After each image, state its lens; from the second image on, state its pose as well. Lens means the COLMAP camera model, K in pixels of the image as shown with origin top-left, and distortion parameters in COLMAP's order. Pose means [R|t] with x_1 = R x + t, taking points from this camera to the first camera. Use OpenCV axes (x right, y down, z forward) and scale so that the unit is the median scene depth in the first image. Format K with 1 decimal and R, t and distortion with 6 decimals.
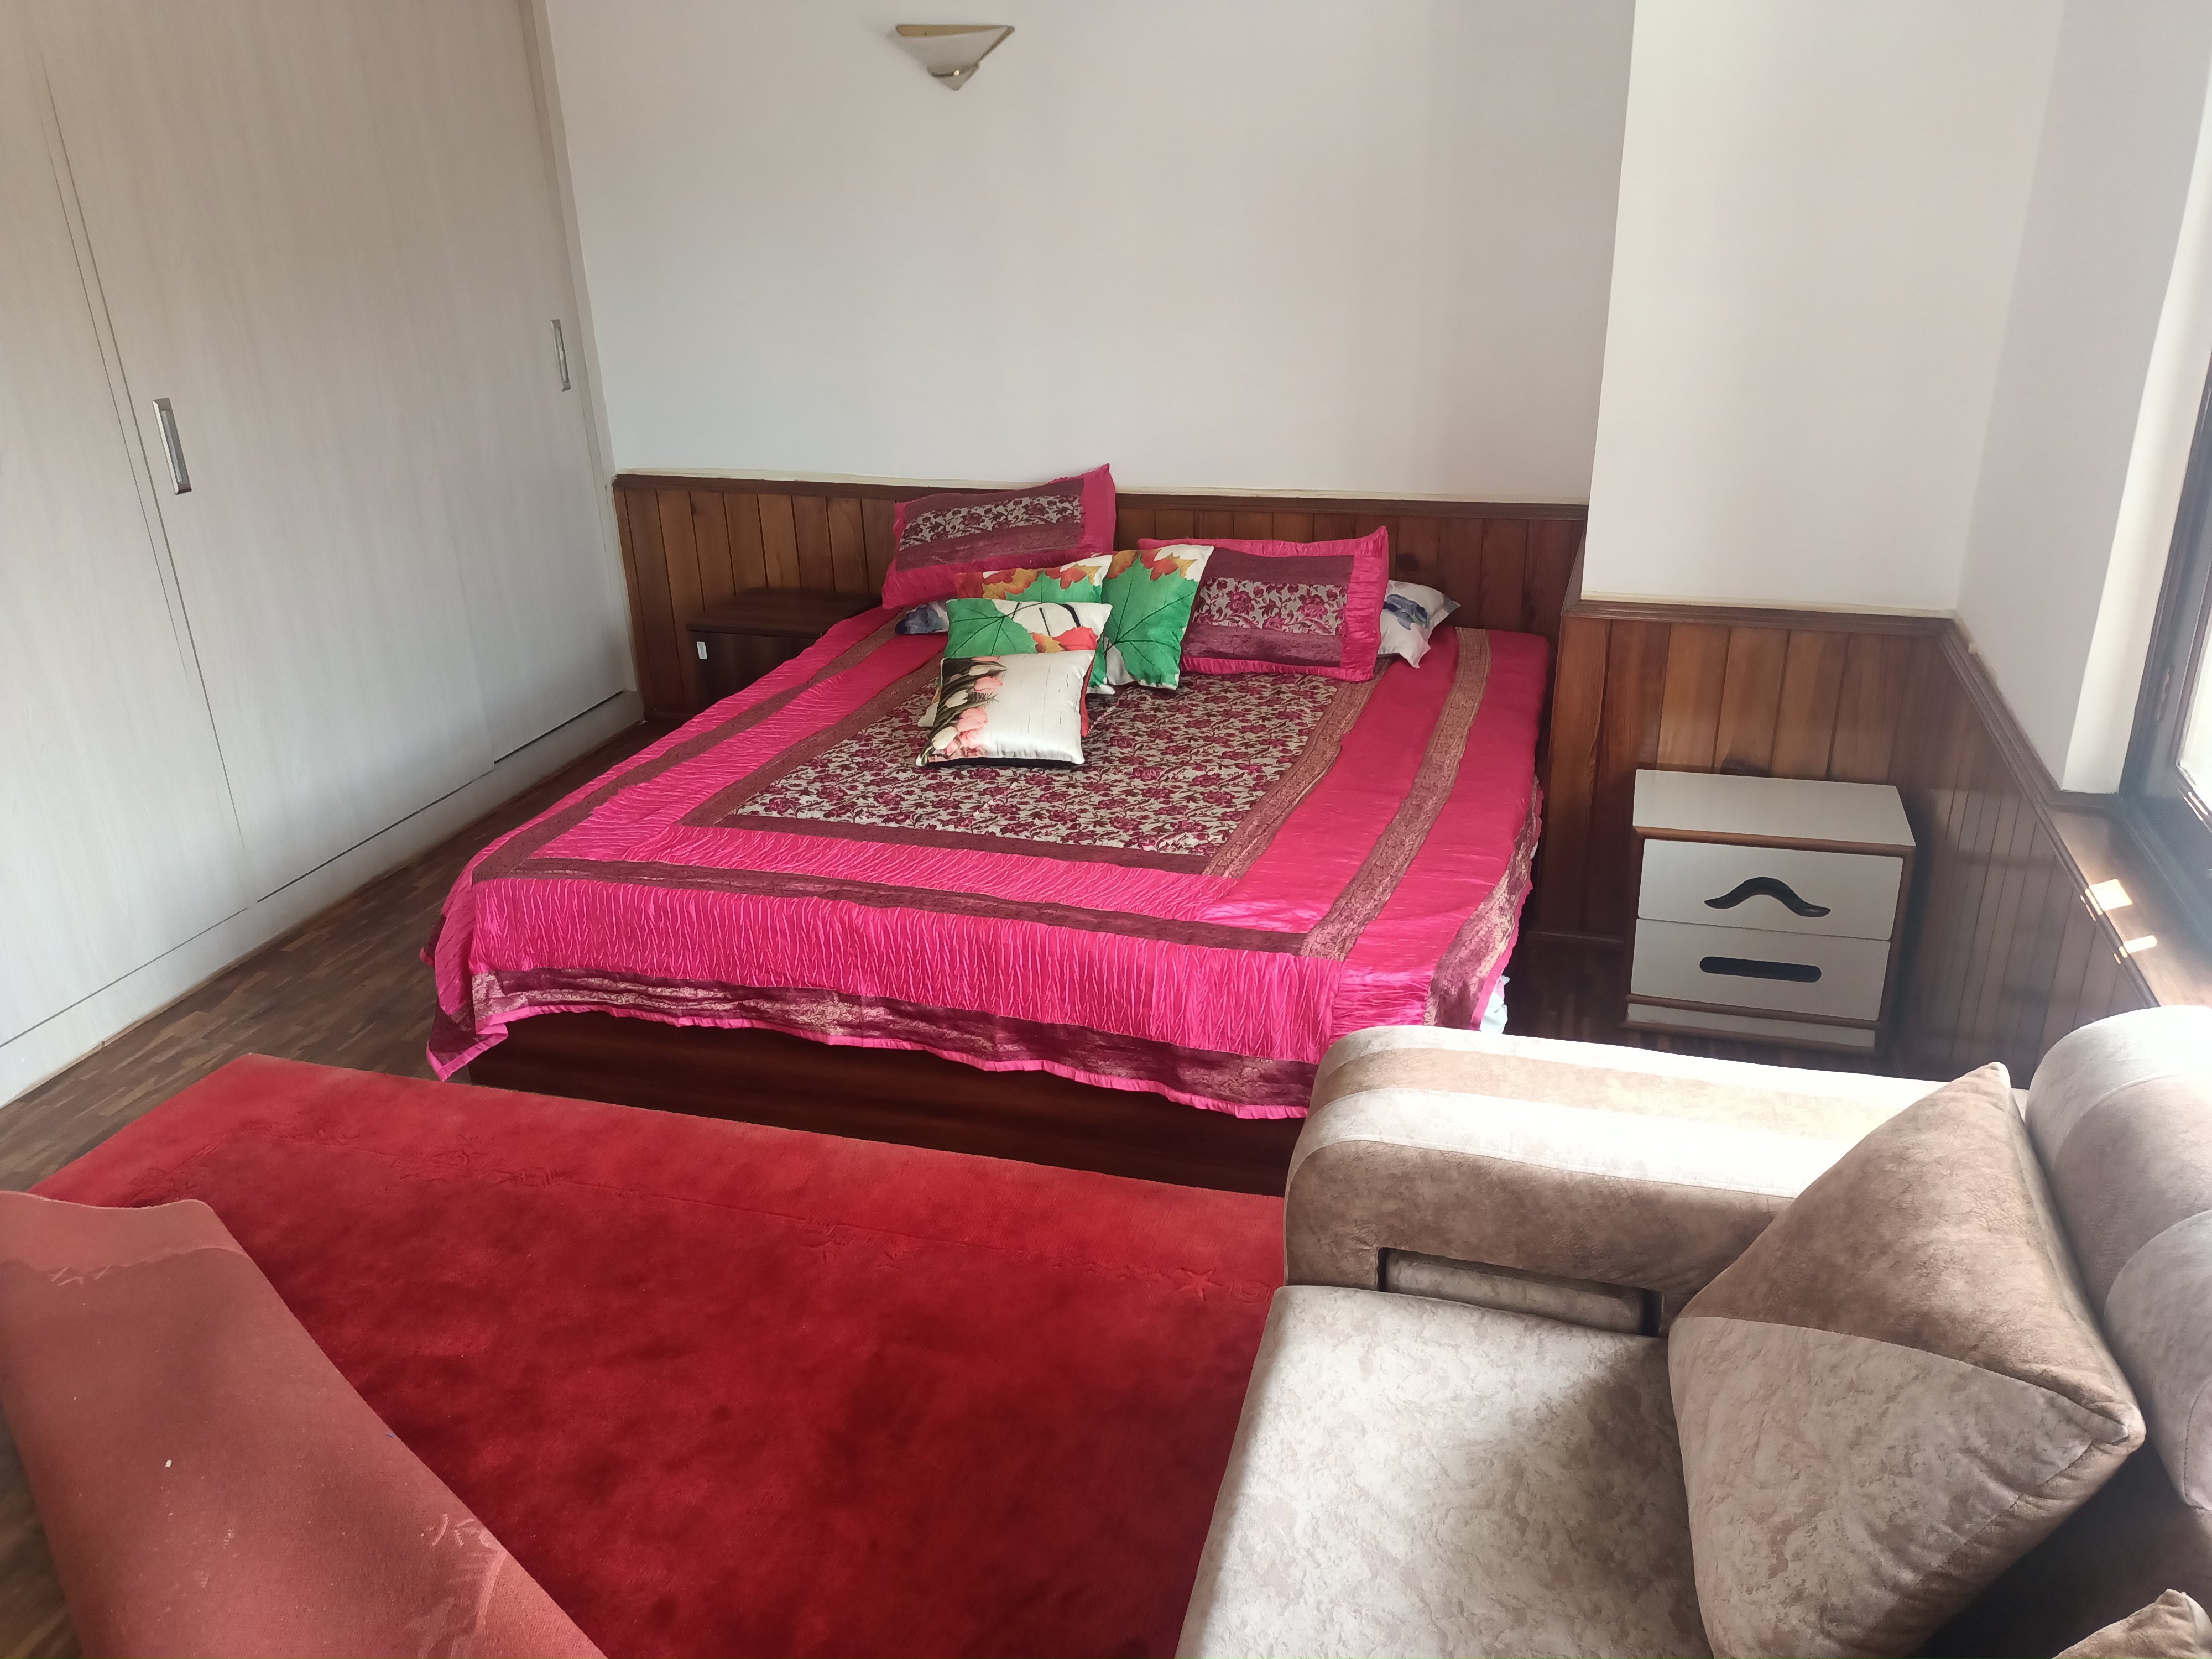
lens RADIAL K [[1674.0, 0, 1106.0], [0, 1674.0, 829.5], [0, 0, 1]] dist [0.155816, 0.000683]
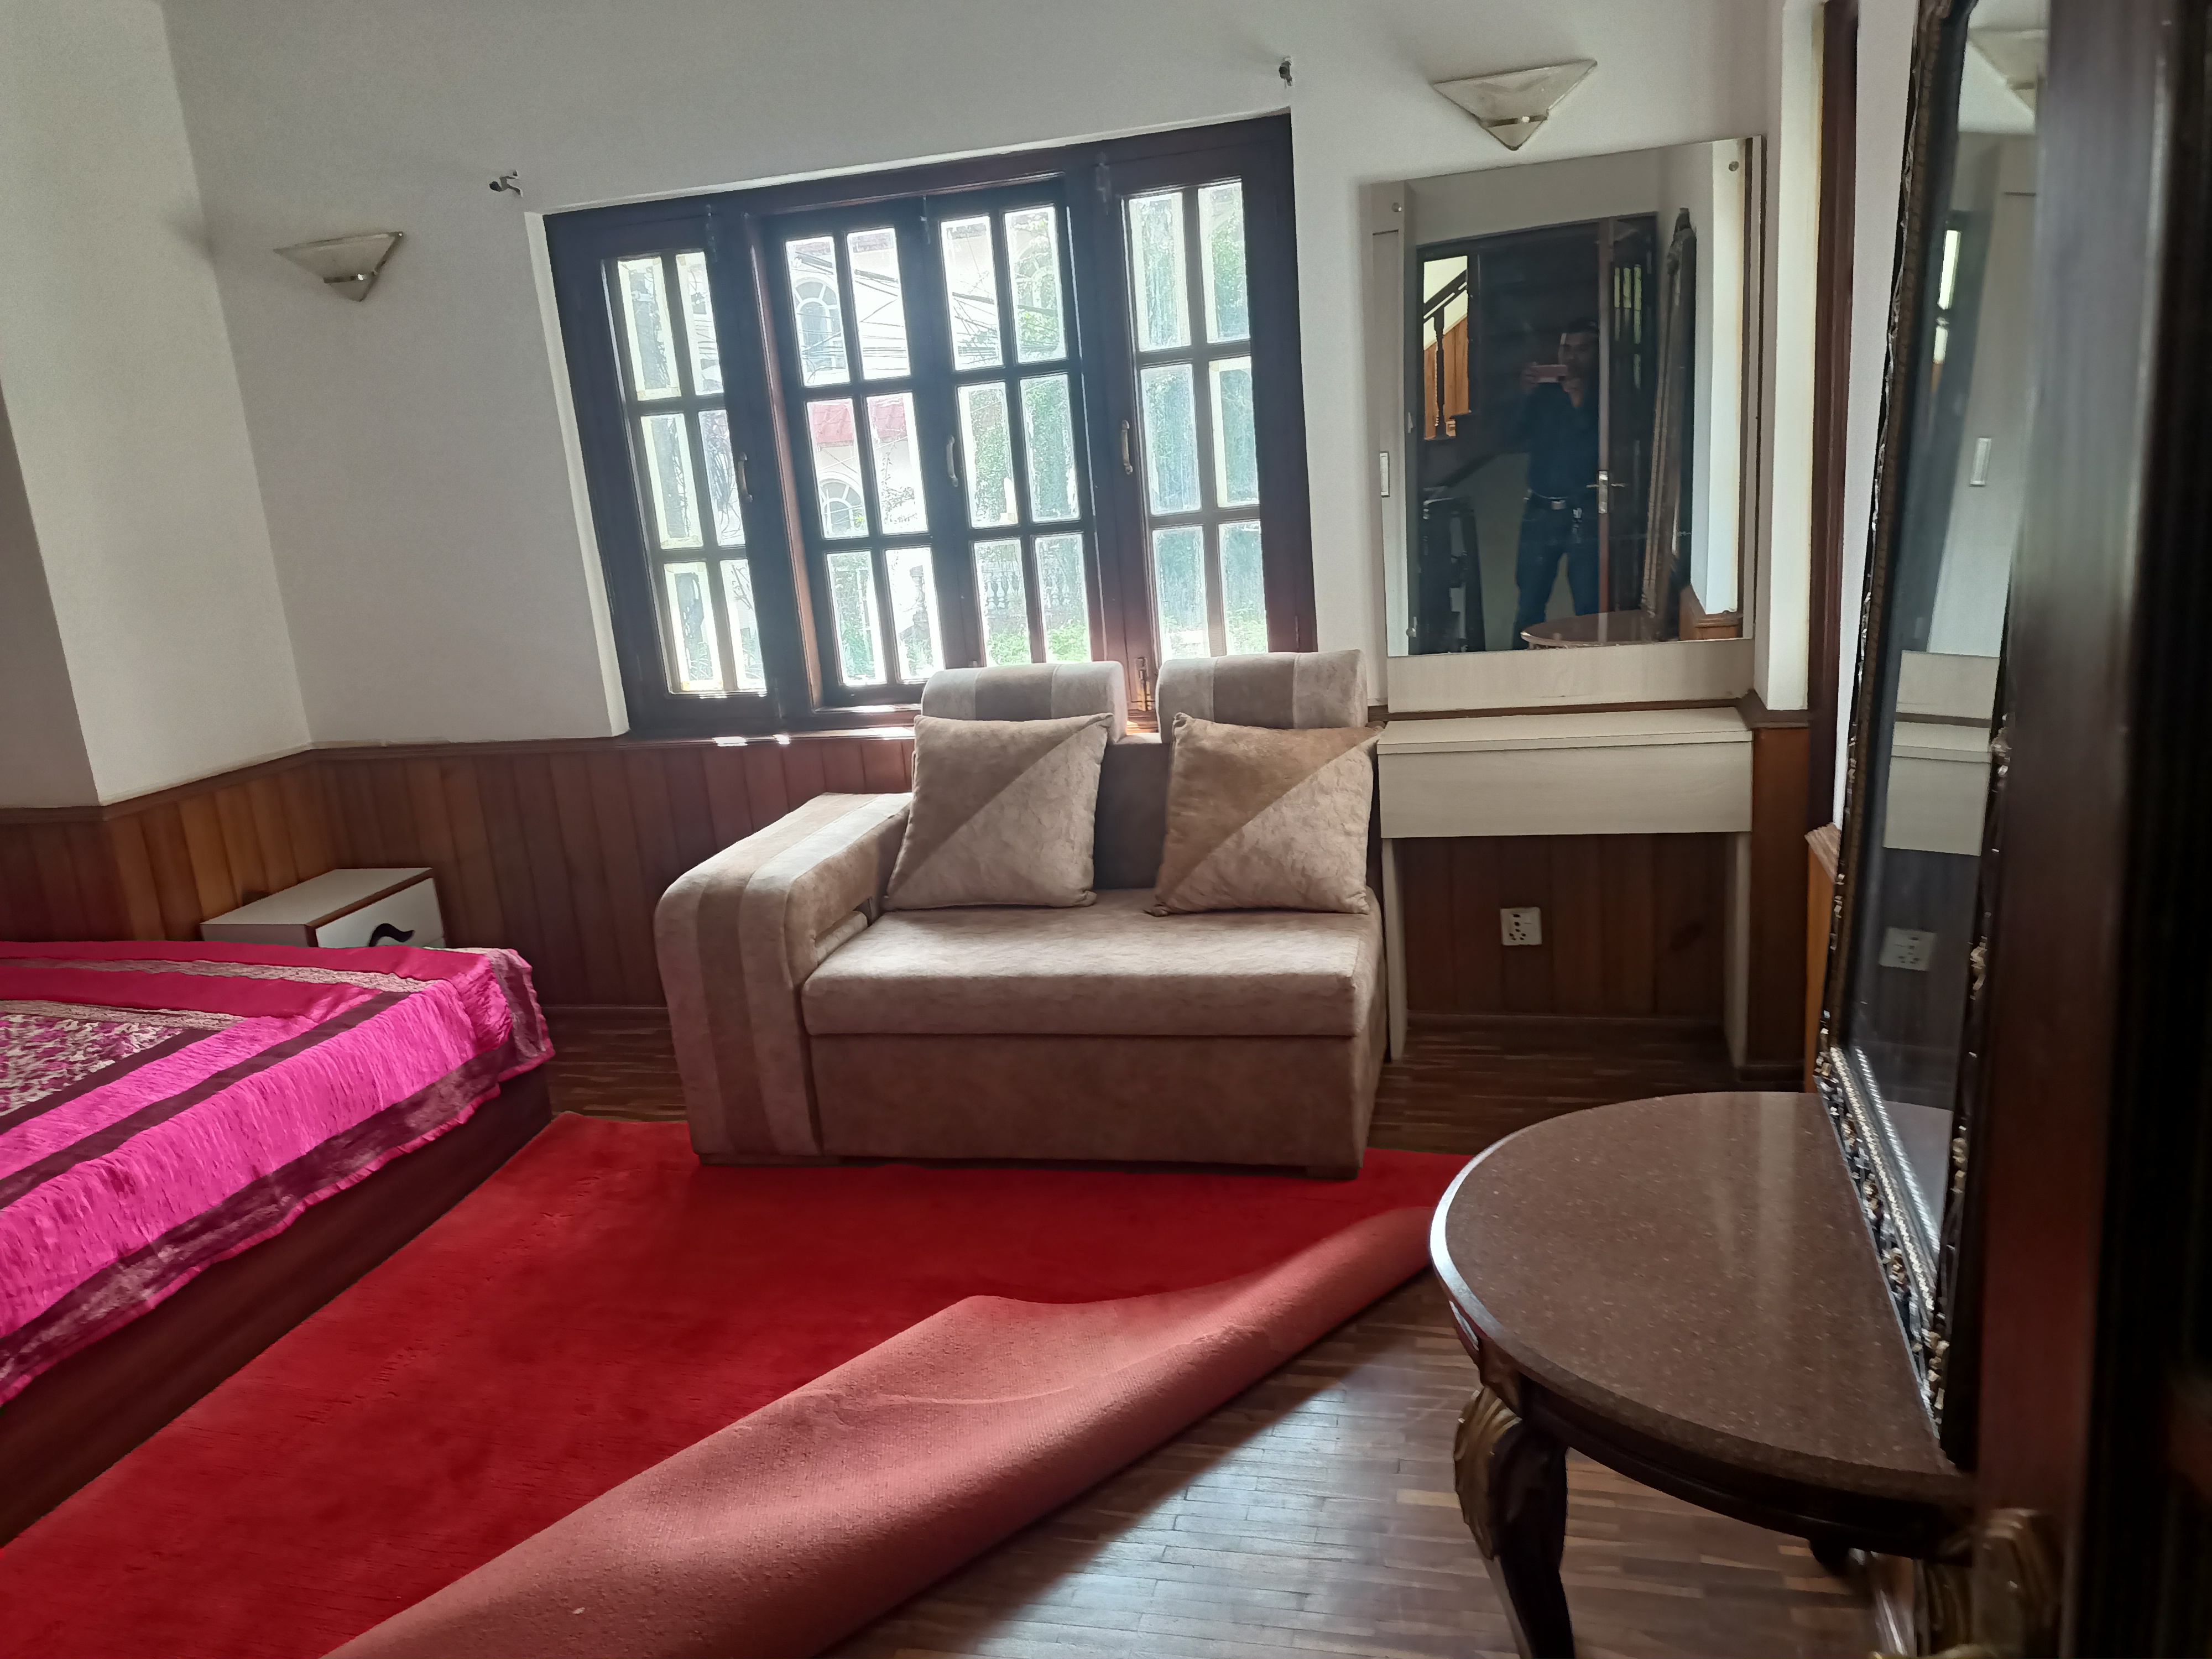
lens RADIAL K [[1602.5, 0, 1106.0], [0, 1602.5, 829.5], [0, 0, 1]] dist [0.003094, 0.002113]
pose [[-0.025153, -0.214569, 0.976385, -0.968283], [0.460889, 0.864212, 0.201791, -0.032433], [-0.887101, 0.455081, 0.077155, 0.368477]]
